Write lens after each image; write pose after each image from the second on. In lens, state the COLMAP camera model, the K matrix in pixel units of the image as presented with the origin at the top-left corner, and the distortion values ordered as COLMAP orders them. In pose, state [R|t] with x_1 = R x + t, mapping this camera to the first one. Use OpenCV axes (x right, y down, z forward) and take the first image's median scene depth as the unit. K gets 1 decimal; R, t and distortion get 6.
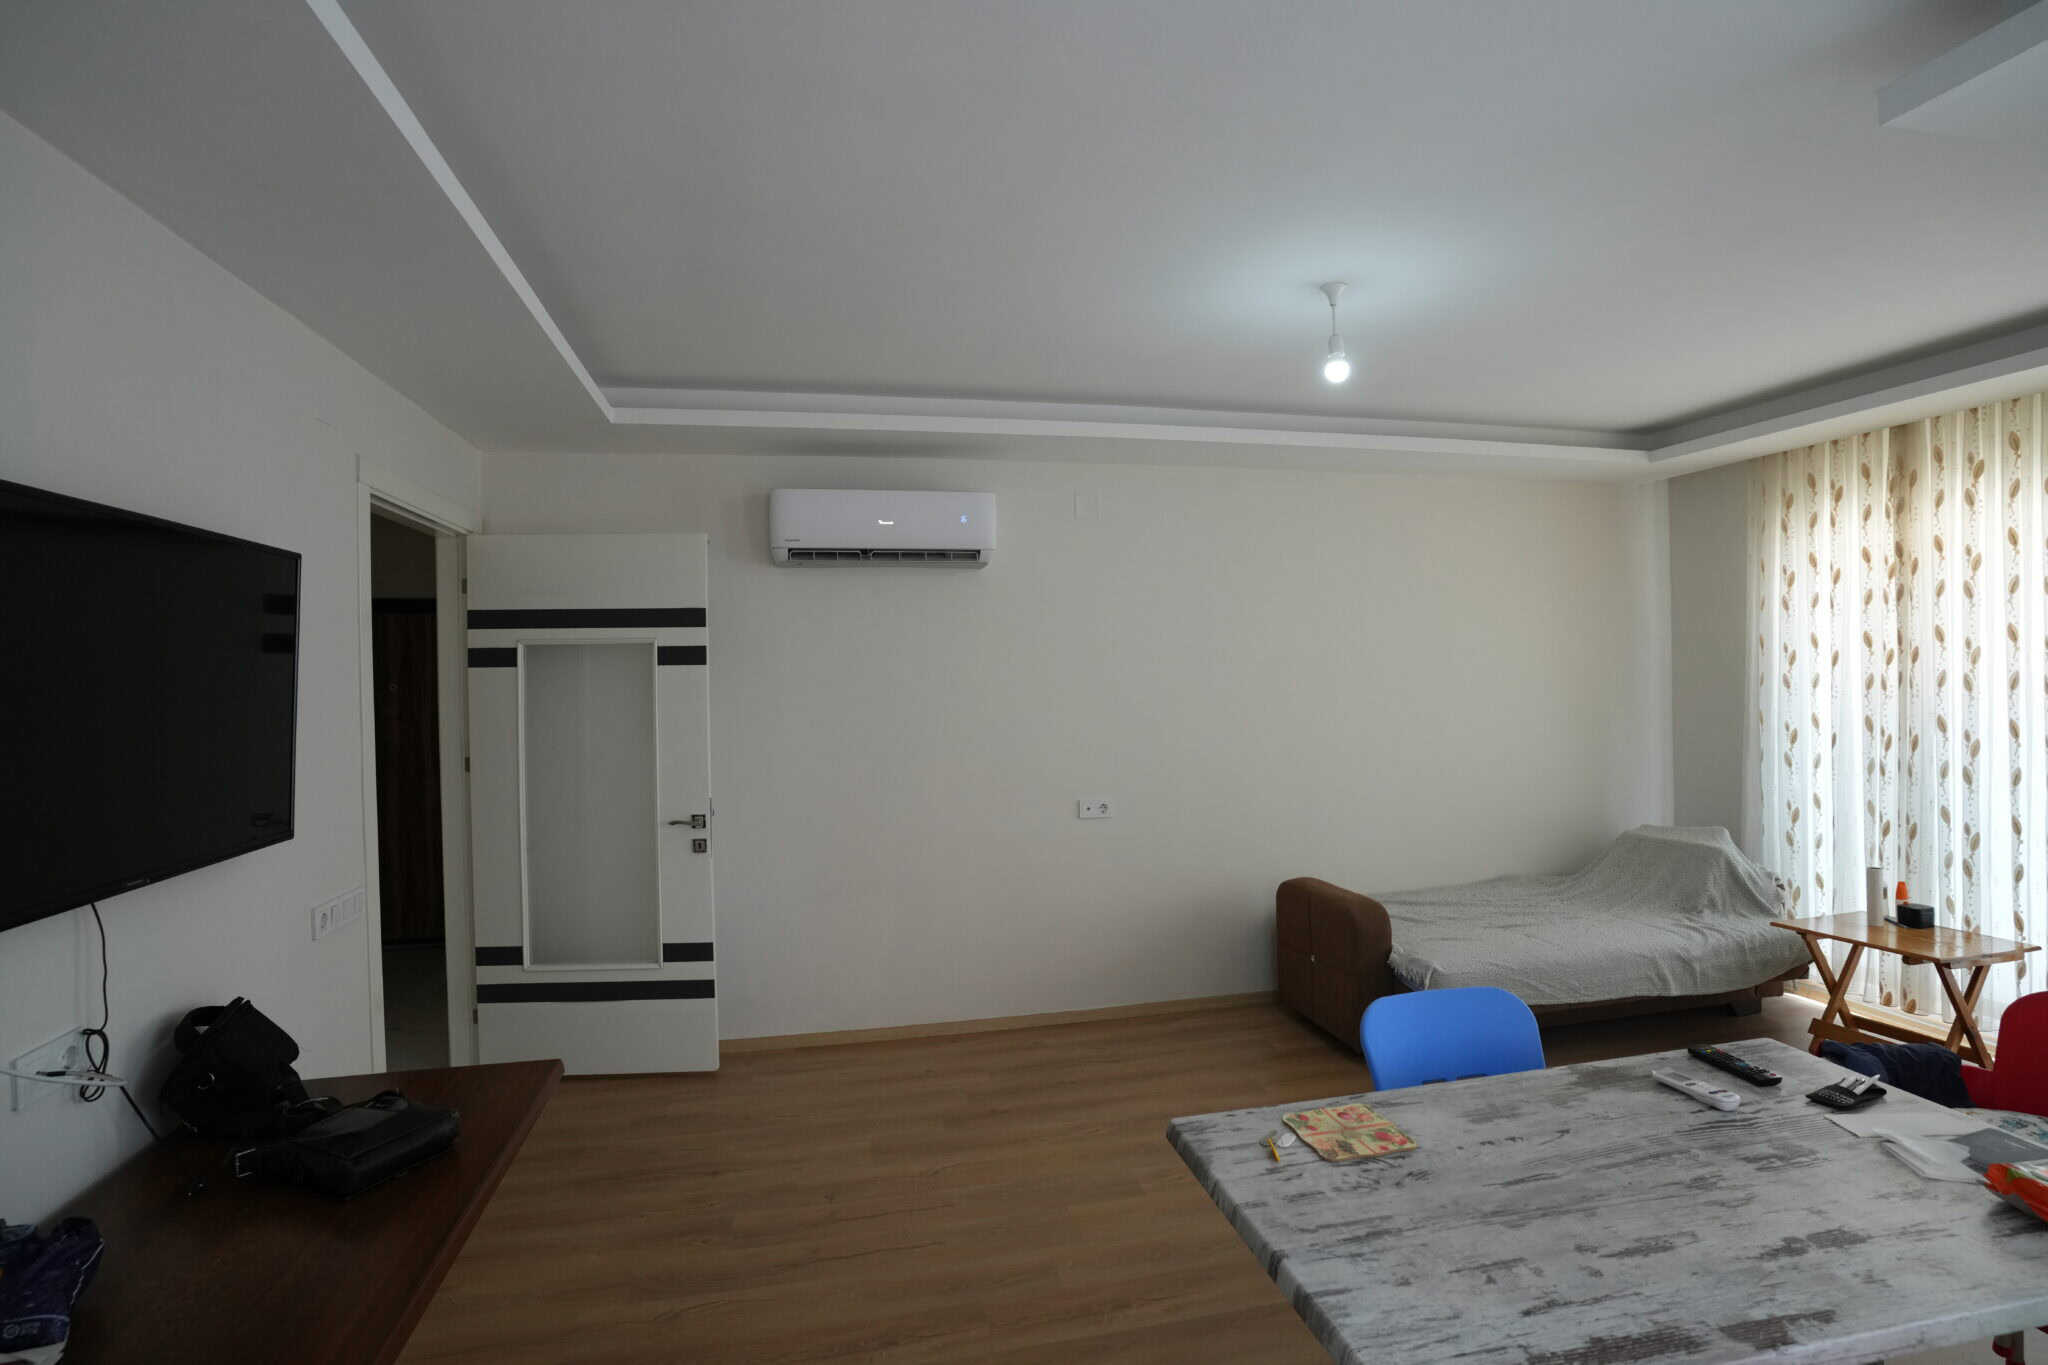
lens RADIAL K [[1001.0, 0, 1023.1], [0, 1001.0, 680.3], [0, 0, 1]] dist [-0.076953, 0.032384]
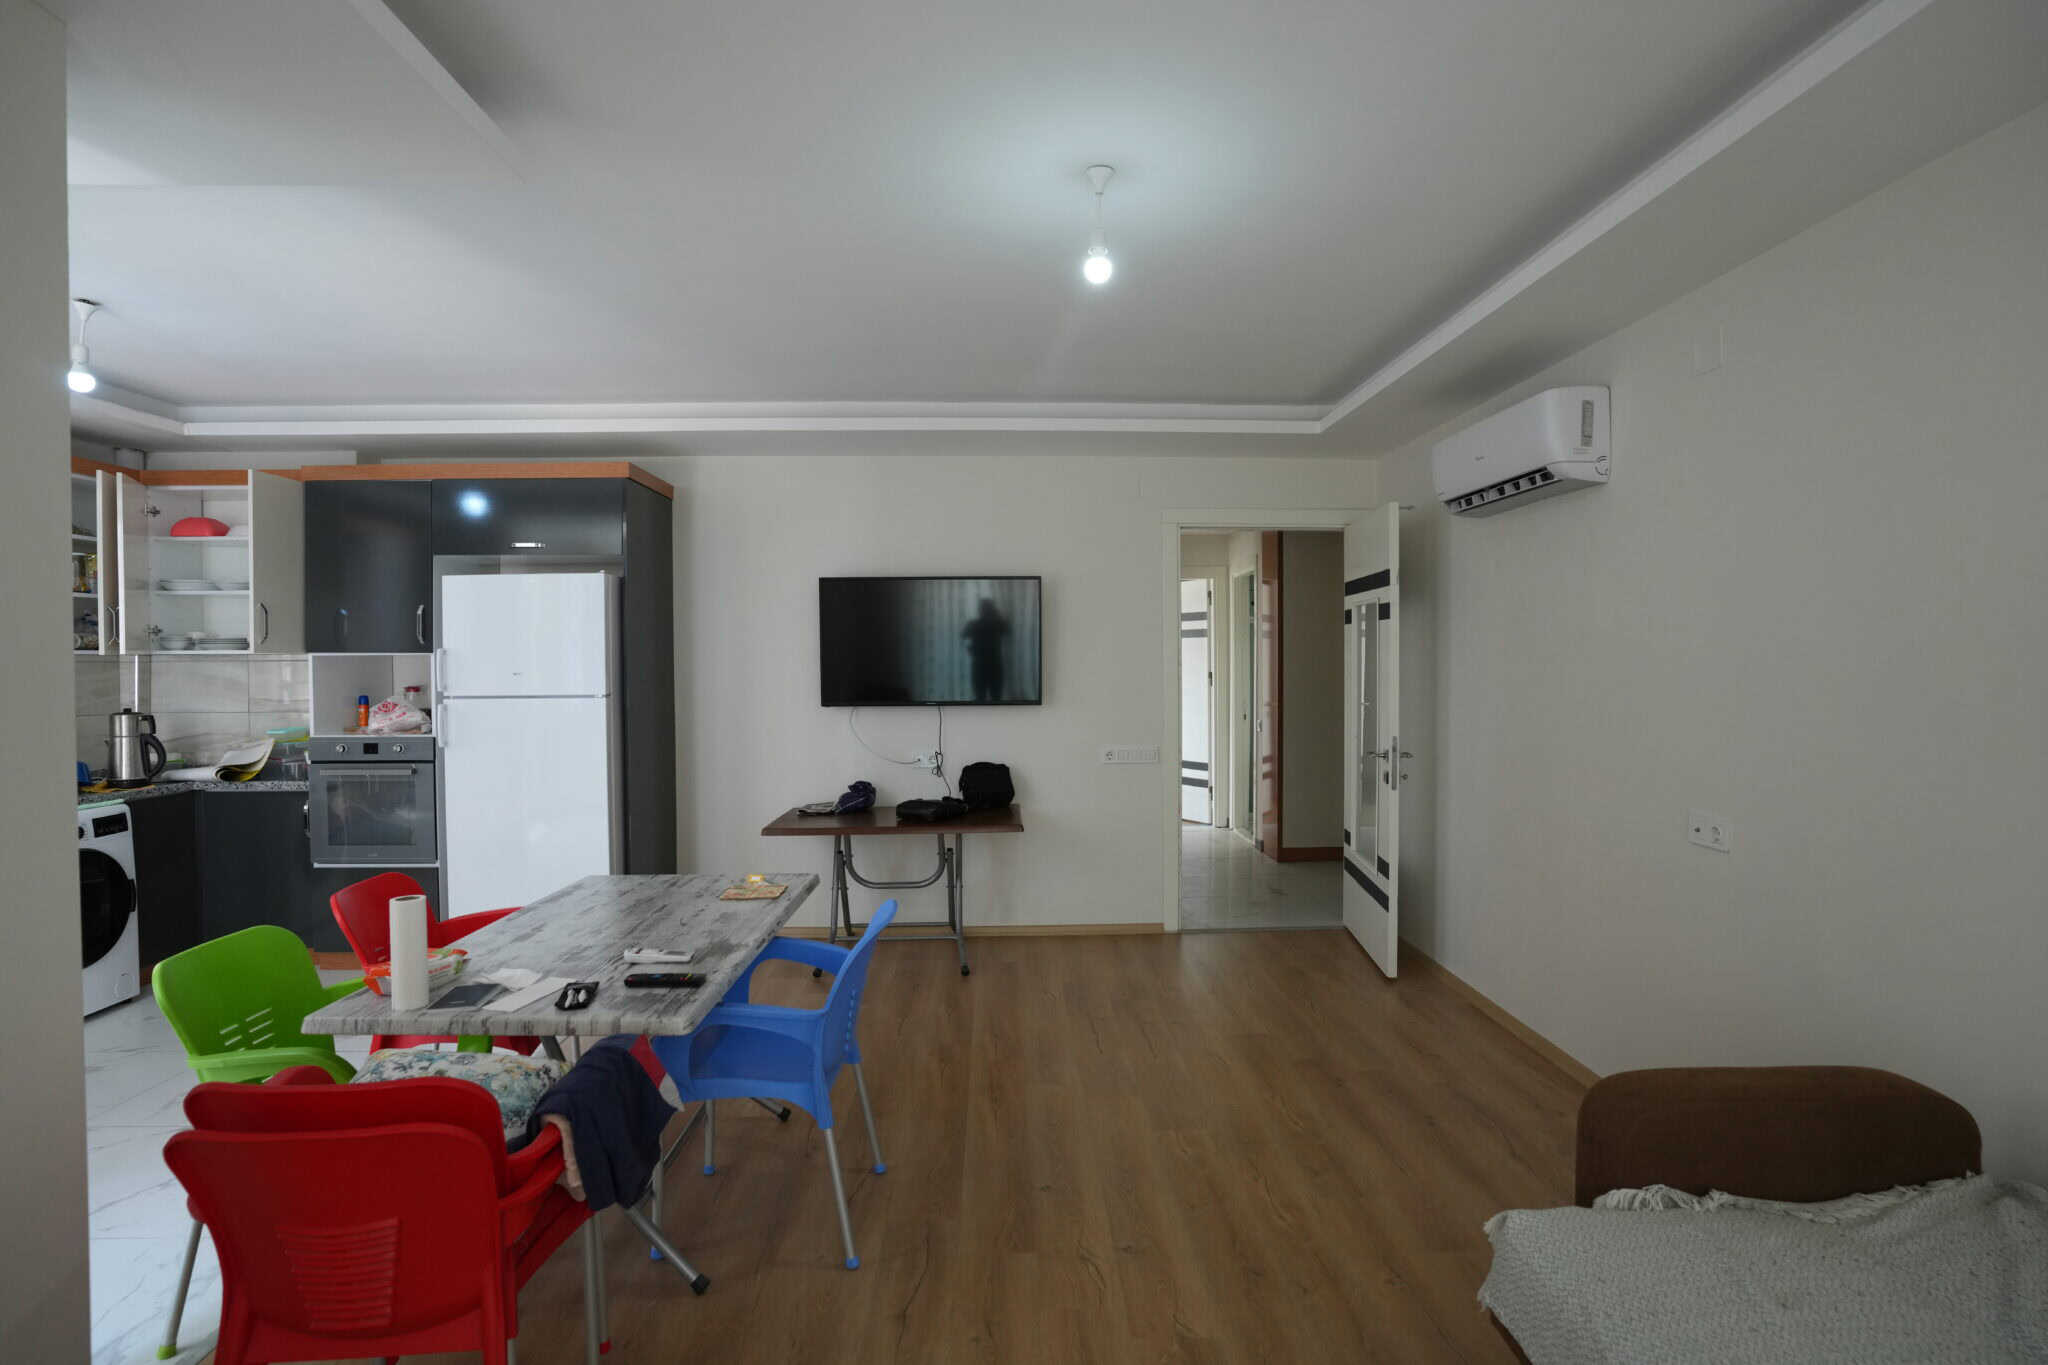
lens RADIAL K [[1001.0, 0, 1023.1], [0, 1001.0, 680.3], [0, 0, 1]] dist [-0.076953, 0.032384]
pose [[-0.190939, 0.039377, -0.980812, 0.952167], [0.001813, 0.999207, 0.039763, 0.008520], [0.981600, 0.005814, -0.190860, 0.878701]]
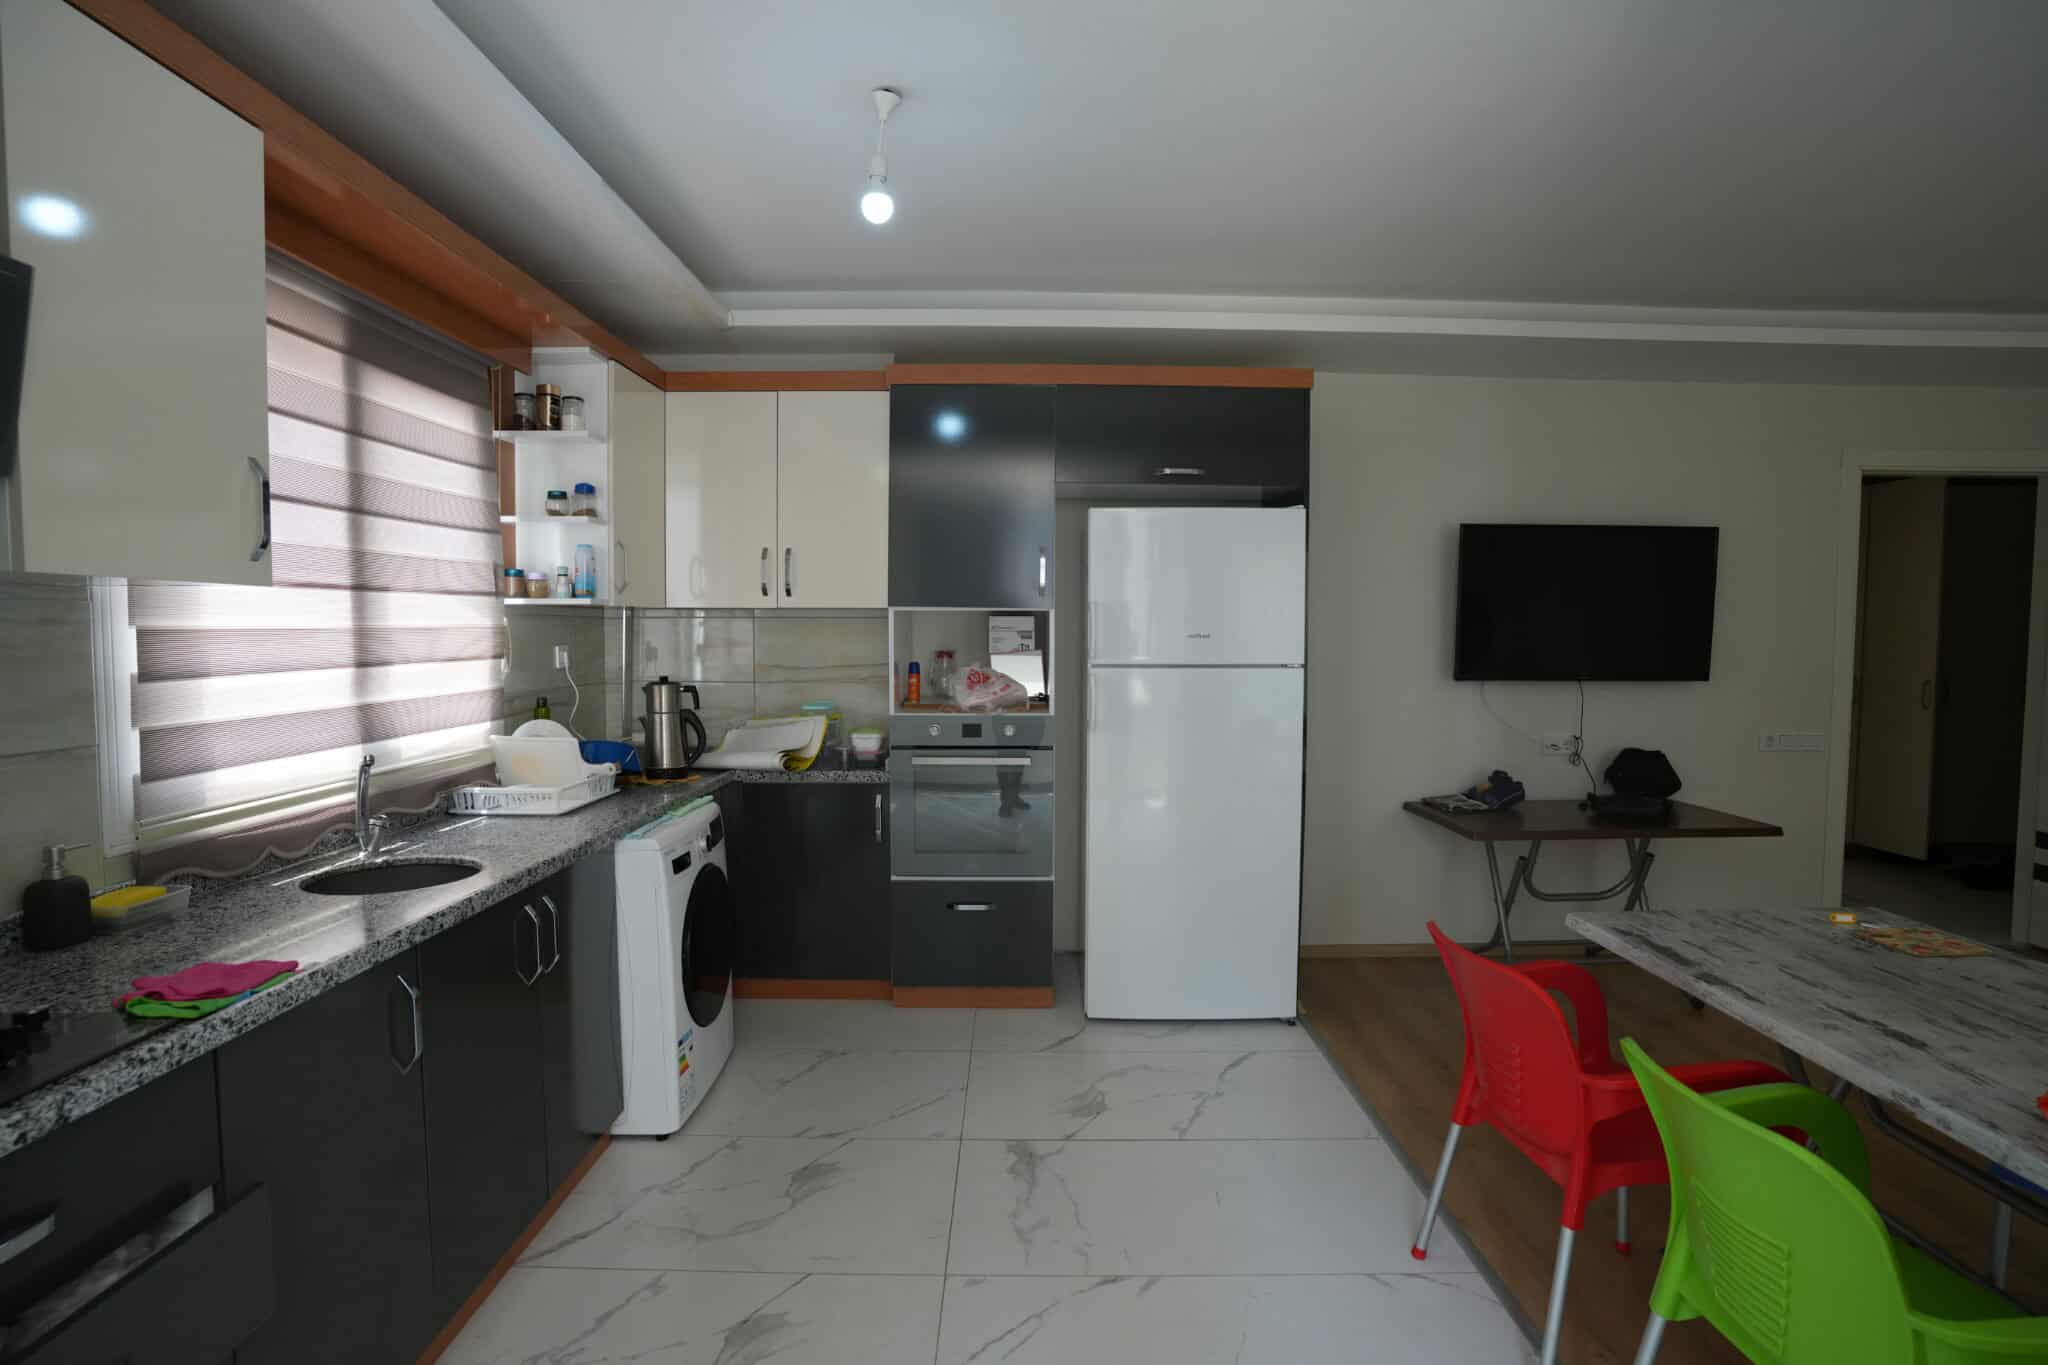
lens RADIAL K [[1001.0, 0, 1023.1], [0, 1001.0, 680.3], [0, 0, 1]] dist [-0.076953, 0.032384]
pose [[-0.214705, 0.066592, -0.974406, 0.850473], [-0.005650, 0.997572, 0.069420, 0.024703], [0.976663, 0.020410, -0.213808, 0.067824]]
